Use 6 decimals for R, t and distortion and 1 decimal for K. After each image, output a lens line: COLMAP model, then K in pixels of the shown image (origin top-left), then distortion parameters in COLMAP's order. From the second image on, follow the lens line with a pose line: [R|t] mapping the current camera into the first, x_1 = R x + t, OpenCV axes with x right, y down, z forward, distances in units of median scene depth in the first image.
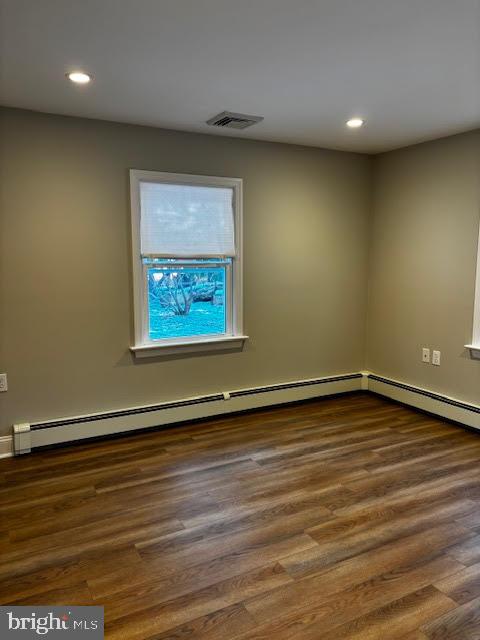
lens RADIAL K [[483.7, 0, 240.0], [0, 483.7, 320.0], [0, 0, 1]] dist [0.039512, -0.000438]
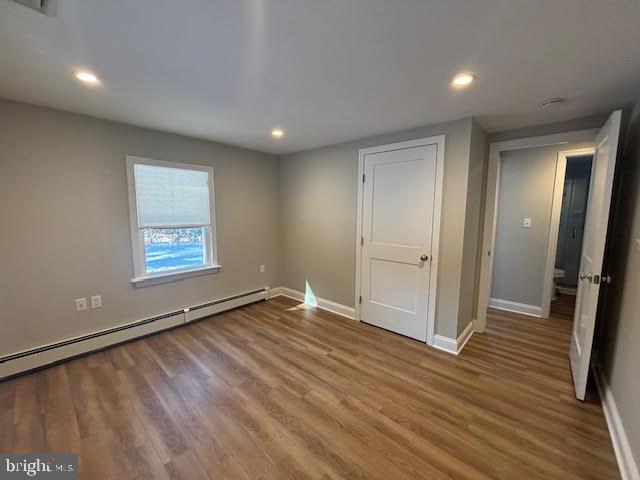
lens RADIAL K [[263.2, 0, 320.0], [0, 263.2, 240.0], [0, 0, 1]] dist [0.002514, 0.000548]
pose [[-0.349866, -0.115095, 0.929703, -0.519931], [0.116373, 0.979397, 0.165041, -0.158913], [-0.929544, 0.165935, -0.329263, 0.977724]]
